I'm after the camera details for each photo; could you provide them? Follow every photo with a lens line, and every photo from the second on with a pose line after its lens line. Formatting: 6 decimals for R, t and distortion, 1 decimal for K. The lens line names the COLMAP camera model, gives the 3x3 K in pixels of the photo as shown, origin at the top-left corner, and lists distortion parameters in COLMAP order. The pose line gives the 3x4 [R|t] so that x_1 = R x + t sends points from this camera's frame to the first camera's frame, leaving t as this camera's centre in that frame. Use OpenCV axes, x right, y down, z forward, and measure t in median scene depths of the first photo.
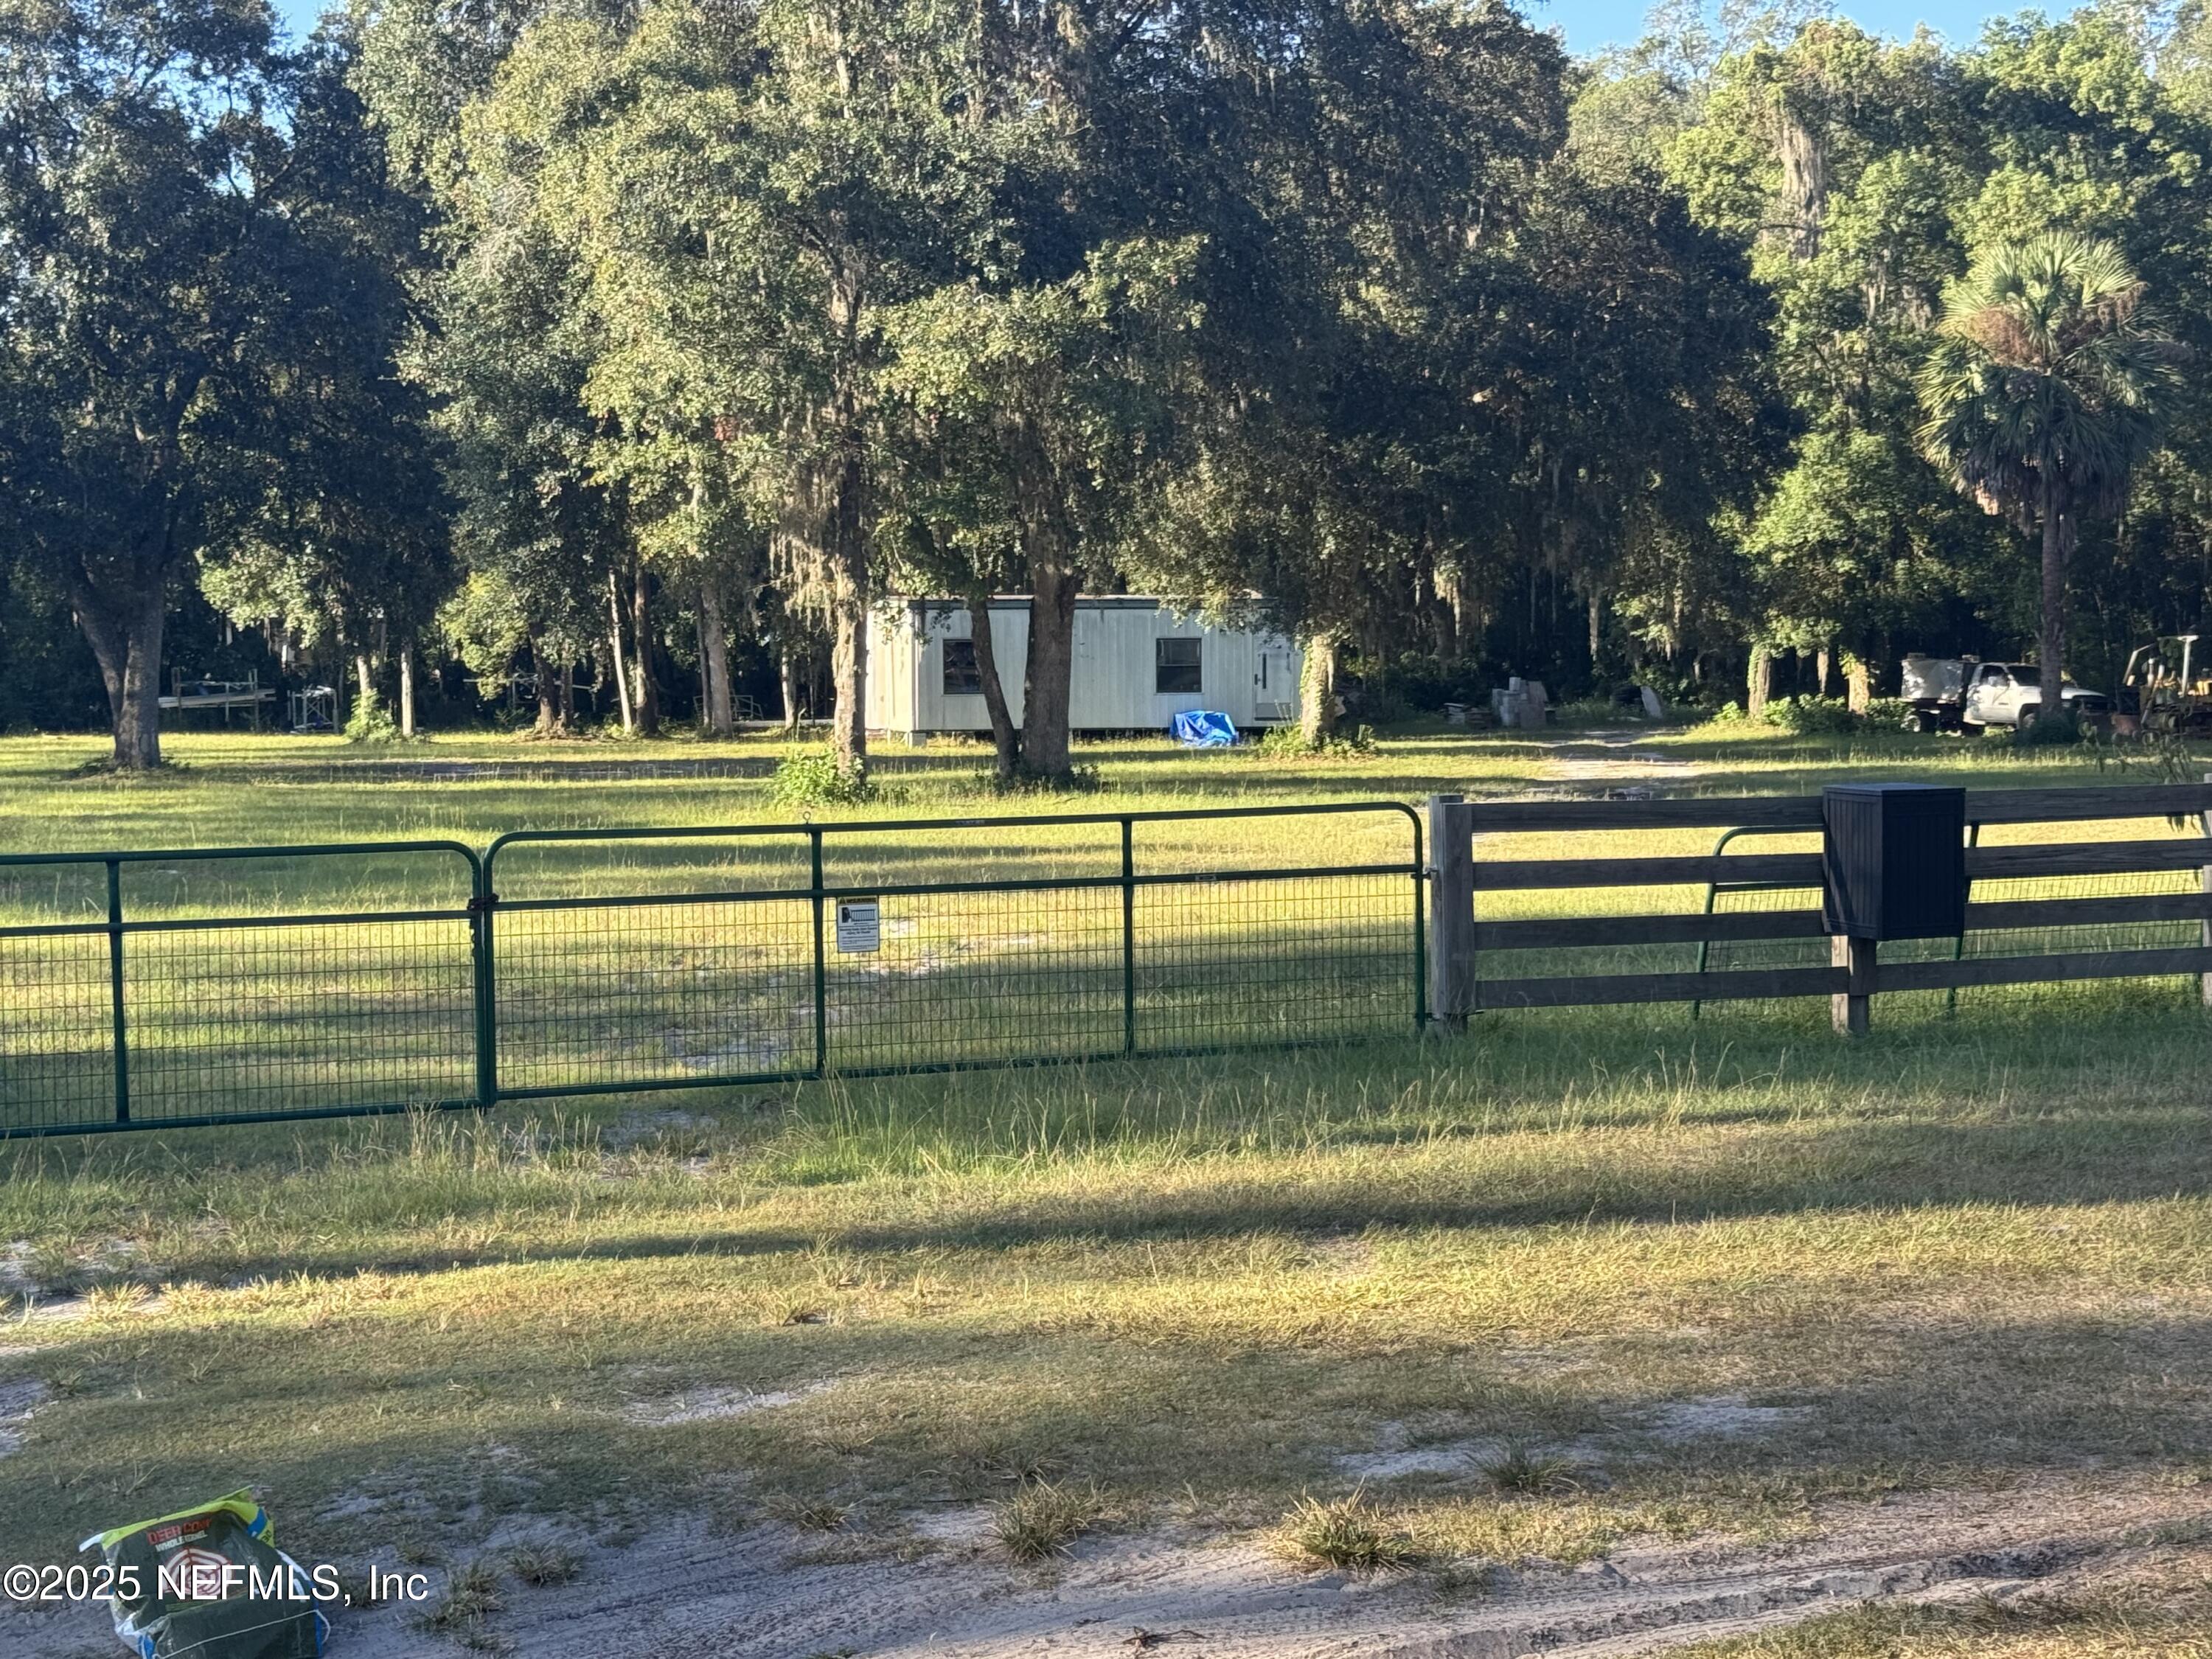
lens RADIAL K [[3571.7, 0, 1106.0], [0, 3571.7, 829.5], [0, 0, 1]] dist [0.137414, -0.172493]
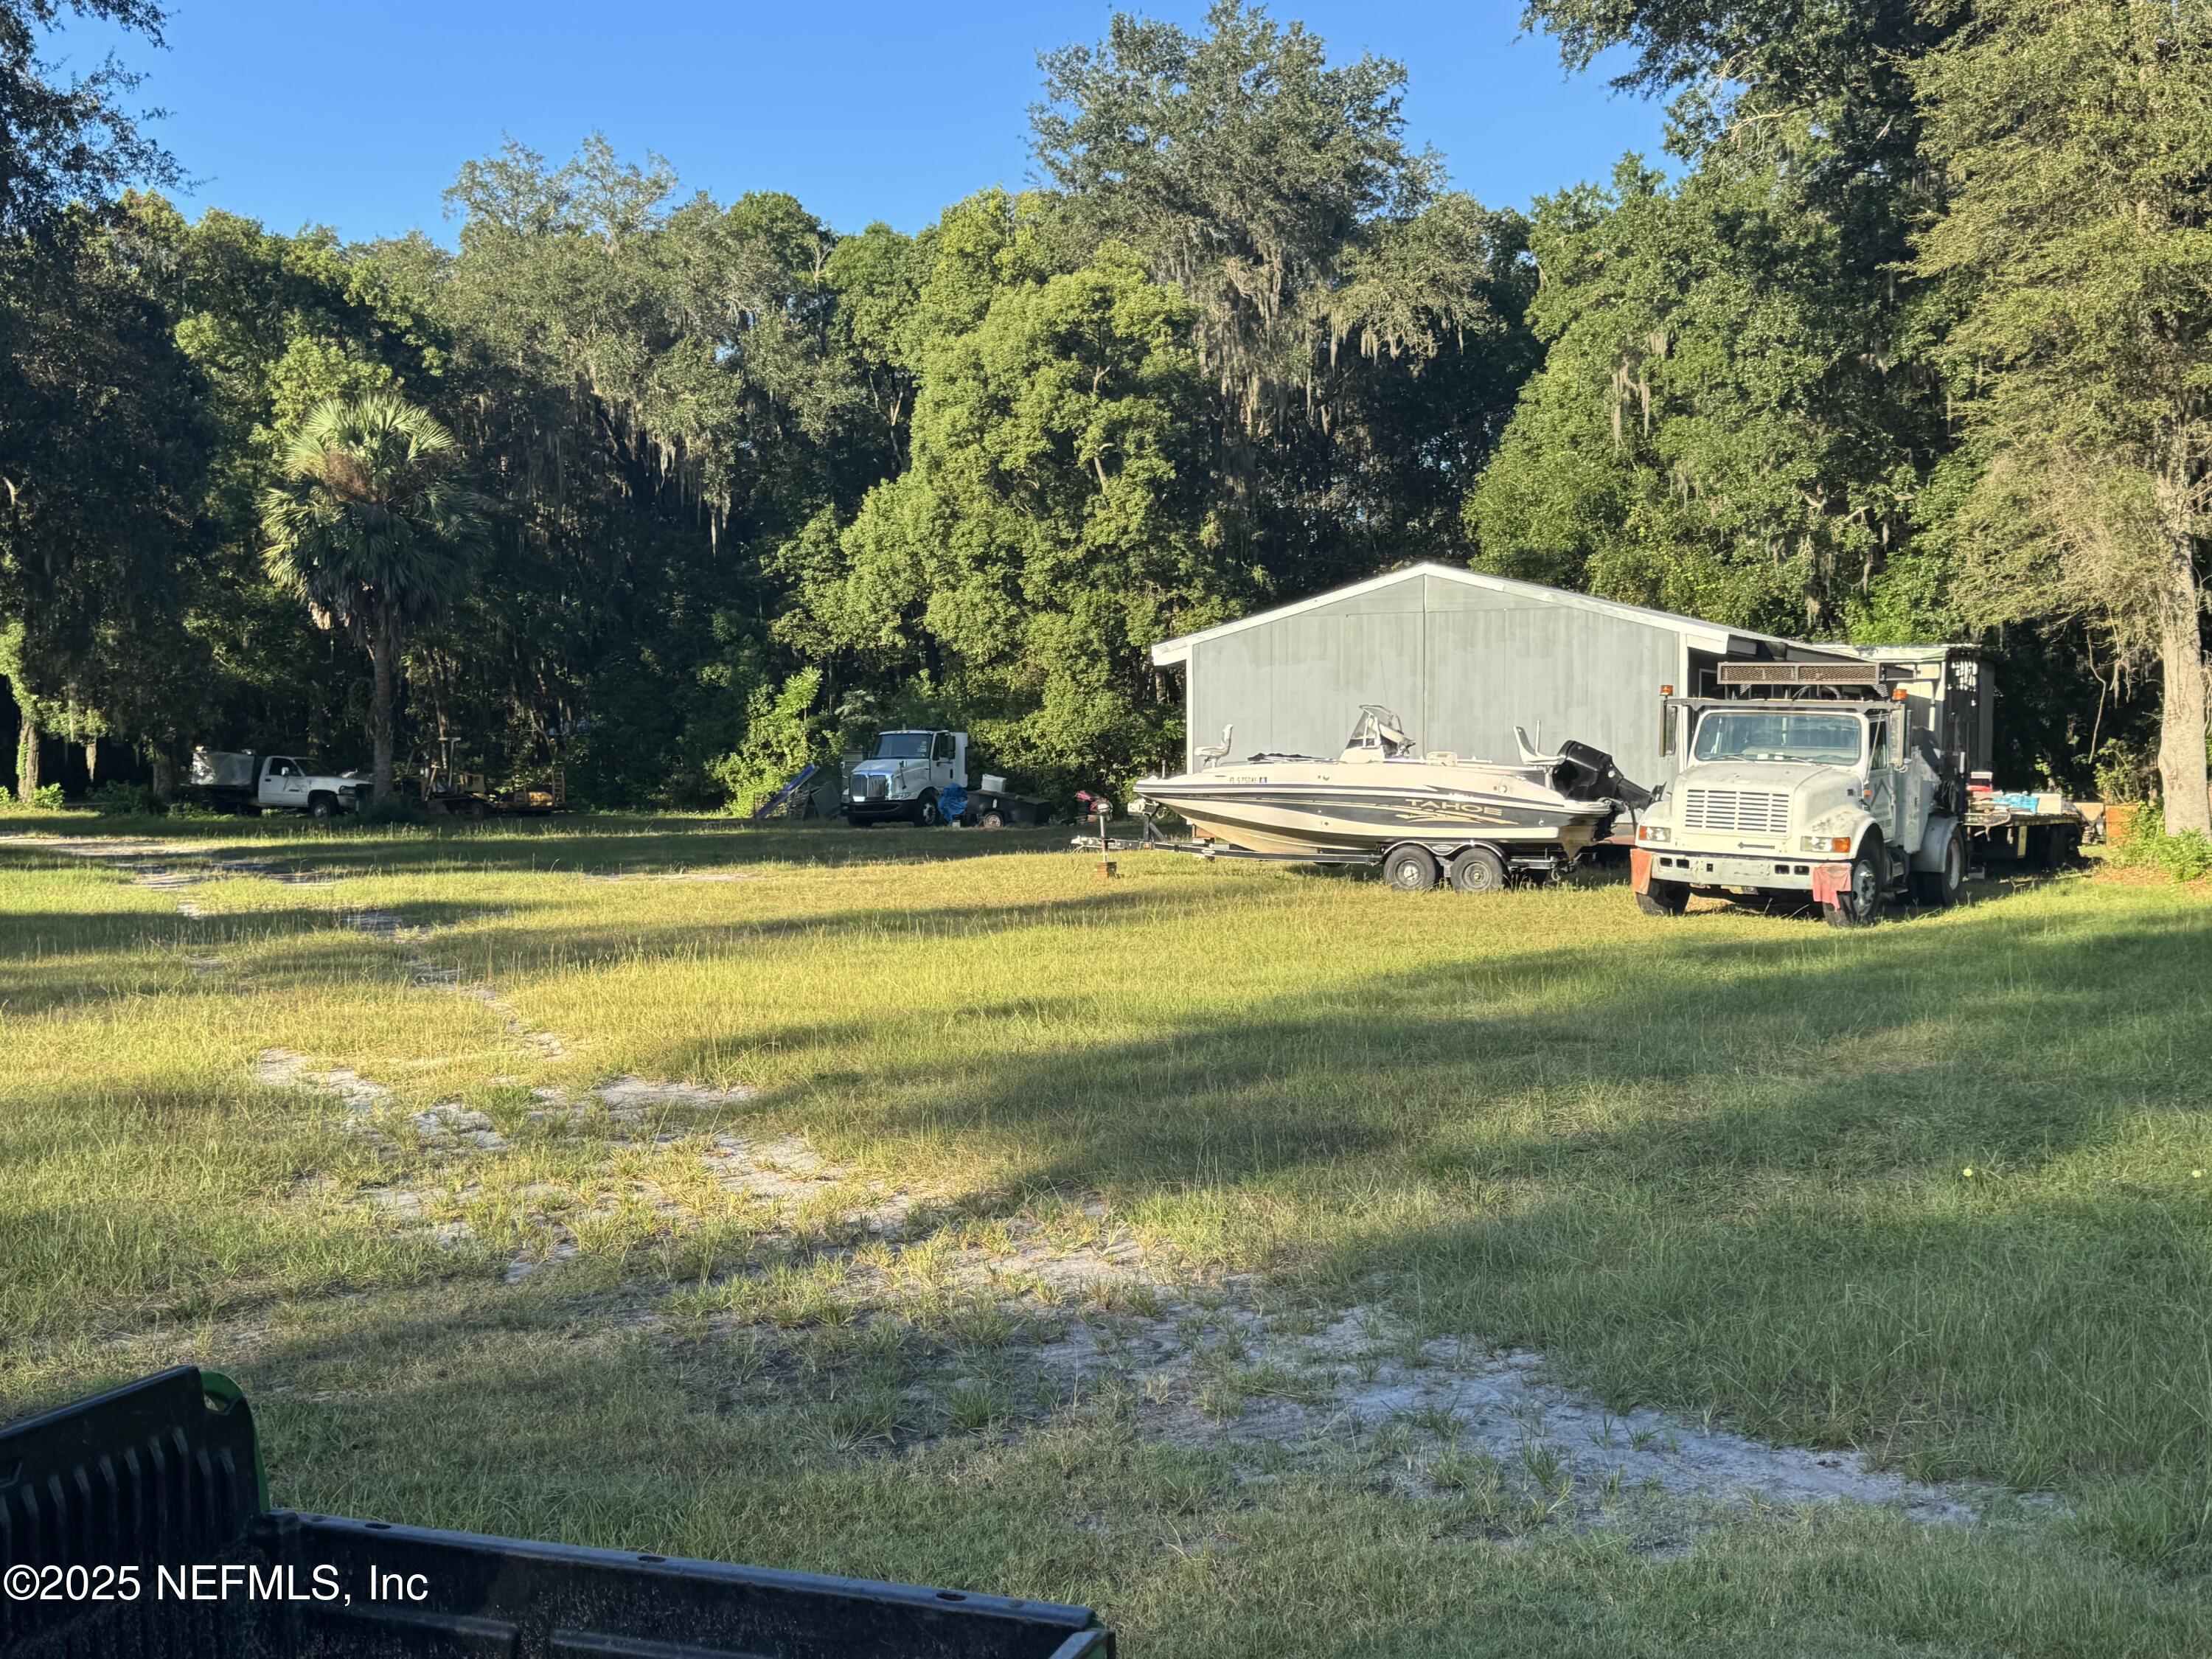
lens RADIAL K [[2488.9, 0, 1120.5], [0, 2488.9, 825.2], [0, 0, 1]] dist [0.205222, -0.450241]
pose [[0.760370, -0.000208, 0.649490, -0.095887], [0.016127, 0.999698, -0.018560, -0.003862], [-0.649290, 0.024587, 0.760143, 0.210611]]
